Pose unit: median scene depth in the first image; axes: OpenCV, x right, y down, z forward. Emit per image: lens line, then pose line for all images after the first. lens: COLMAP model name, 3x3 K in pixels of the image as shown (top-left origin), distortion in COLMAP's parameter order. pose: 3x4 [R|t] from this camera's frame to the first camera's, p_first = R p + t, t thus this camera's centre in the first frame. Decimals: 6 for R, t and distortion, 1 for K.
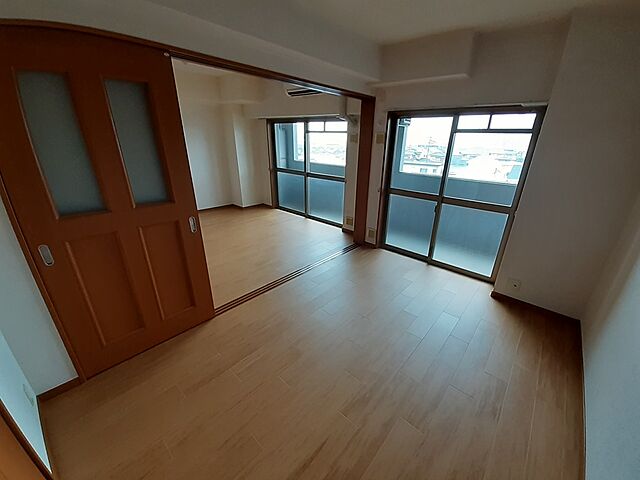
lens RADIAL K [[255.4, 0, 334.8], [0, 255.4, 241.8], [0, 0, 1]] dist [0.028456, -0.019588]
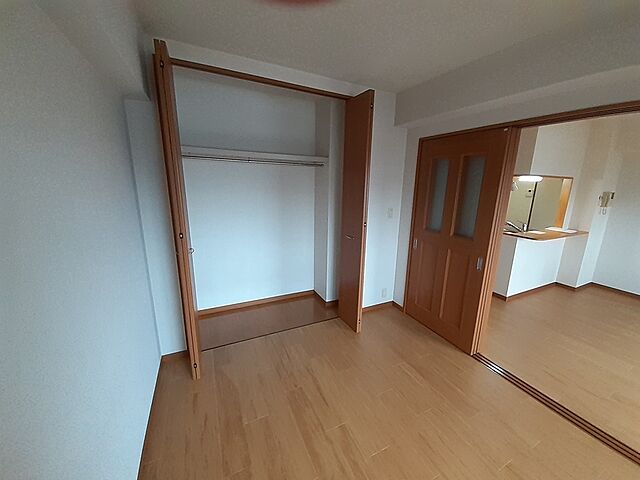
lens RADIAL K [[255.4, 0, 334.8], [0, 255.4, 241.8], [0, 0, 1]] dist [0.028456, -0.019588]
pose [[-0.375700, 0.181017, -0.908891, 0.848779], [-0.380340, 0.864221, 0.329339, -0.337535], [0.845098, 0.469421, -0.255840, 0.836148]]
